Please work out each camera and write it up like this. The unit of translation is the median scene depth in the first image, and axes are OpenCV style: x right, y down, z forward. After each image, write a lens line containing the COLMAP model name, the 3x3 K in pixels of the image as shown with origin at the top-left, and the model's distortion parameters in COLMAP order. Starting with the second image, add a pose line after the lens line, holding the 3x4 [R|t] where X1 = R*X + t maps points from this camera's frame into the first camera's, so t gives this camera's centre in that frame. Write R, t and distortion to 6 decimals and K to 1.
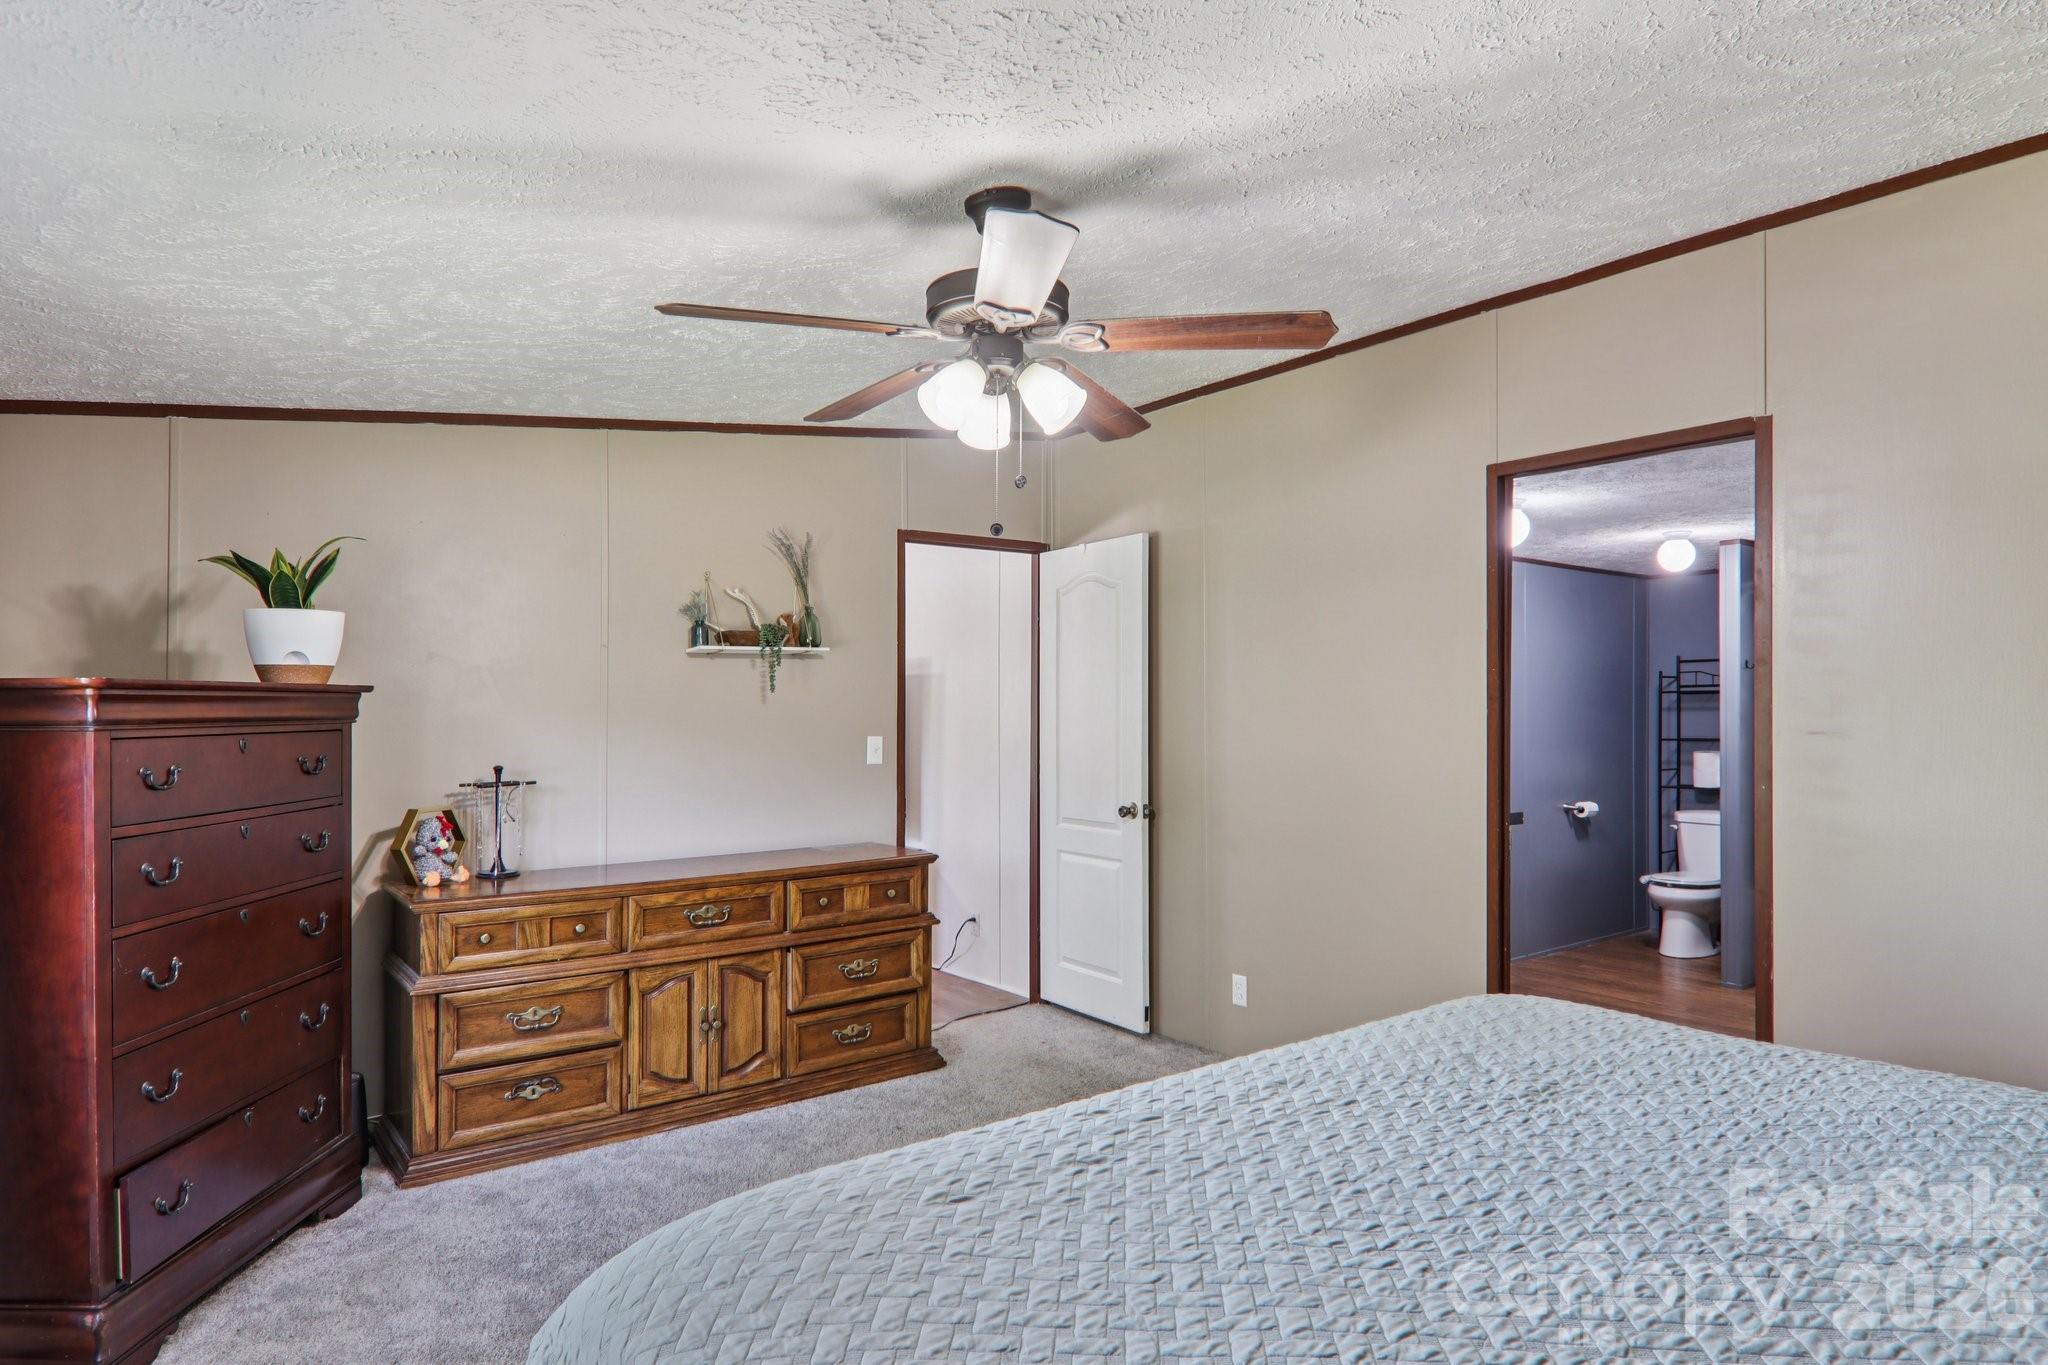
lens RADIAL K [[1167.2, 0, 1042.4], [0, 1167.2, 681.5], [0, 0, 1]] dist [0.007332, -0.020926]
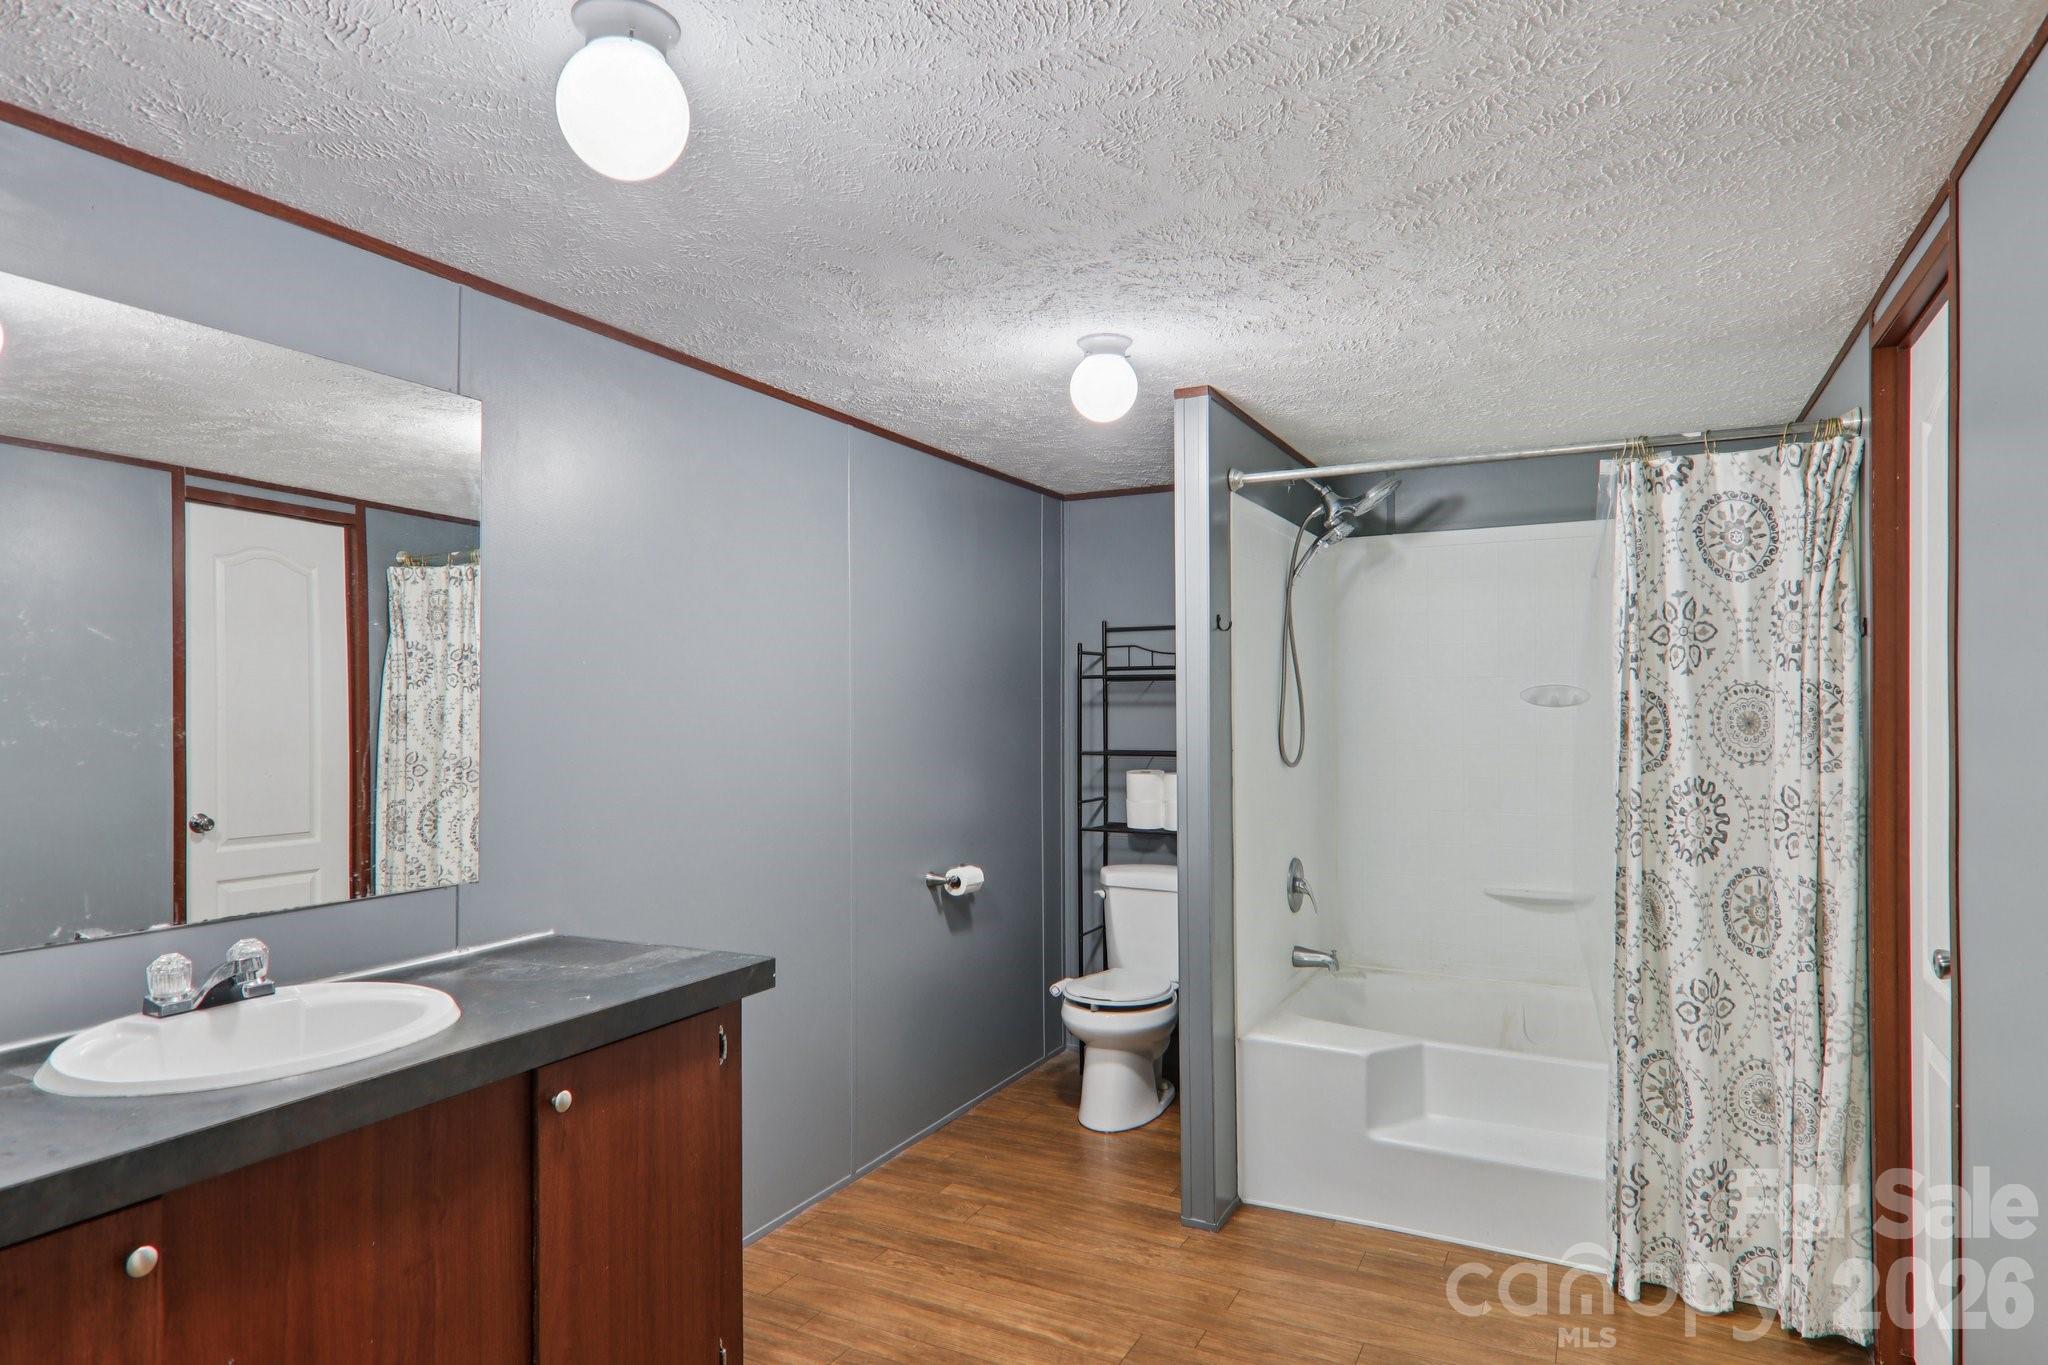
lens RADIAL K [[1167.2, 0, 1019.1], [0, 1167.2, 691.7], [0, 0, 1]] dist [0.007332, -0.020926]
pose [[0.907121, -0.001381, 0.420869, 0.242925], [0.002357, 0.999996, -0.001799, 0.018395], [-0.420864, 0.002624, 0.907120, 0.458769]]
